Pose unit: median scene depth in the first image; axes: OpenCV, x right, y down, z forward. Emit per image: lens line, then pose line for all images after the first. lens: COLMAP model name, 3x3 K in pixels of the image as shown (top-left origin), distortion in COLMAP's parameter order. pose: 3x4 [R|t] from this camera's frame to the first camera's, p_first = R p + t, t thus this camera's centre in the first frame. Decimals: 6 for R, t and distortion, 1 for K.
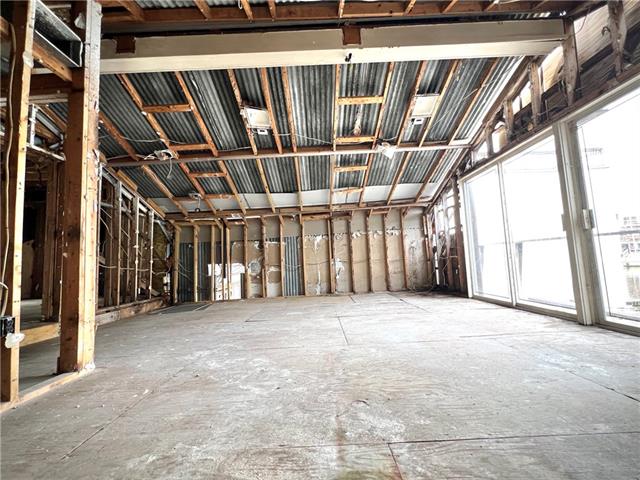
lens RADIAL K [[254.2, 0, 322.4], [0, 254.2, 240.6], [0, 0, 1]] dist [-0.009583, -0.000489]
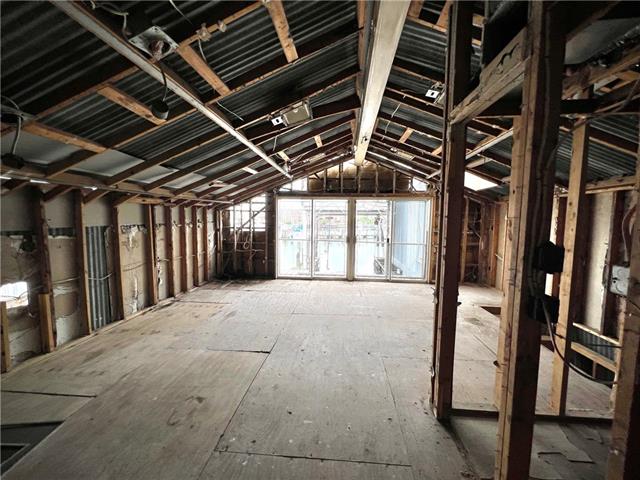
lens RADIAL K [[254.2, 0, 321.0], [0, 254.2, 242.0], [0, 0, 1]] dist [-0.009583, -0.000489]
pose [[0.117053, -0.030136, 0.992668, -0.641855], [-0.096417, 0.994473, 0.041560, -0.056978], [-0.988434, -0.100575, 0.113501, 0.444903]]
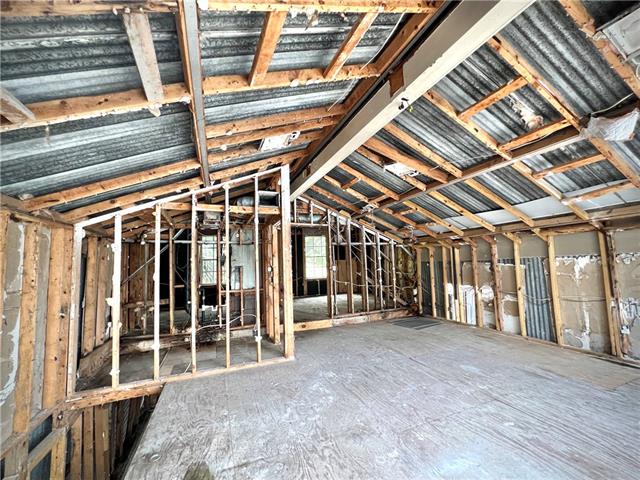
lens RADIAL K [[254.2, 0, 321.7], [0, 254.2, 240.4], [0, 0, 1]] dist [-0.009583, -0.000489]
pose [[0.377114, -0.041159, -0.925252, 0.336045], [0.094437, 0.995514, -0.005794, -0.123341], [0.921340, -0.085193, 0.379309, 0.166080]]
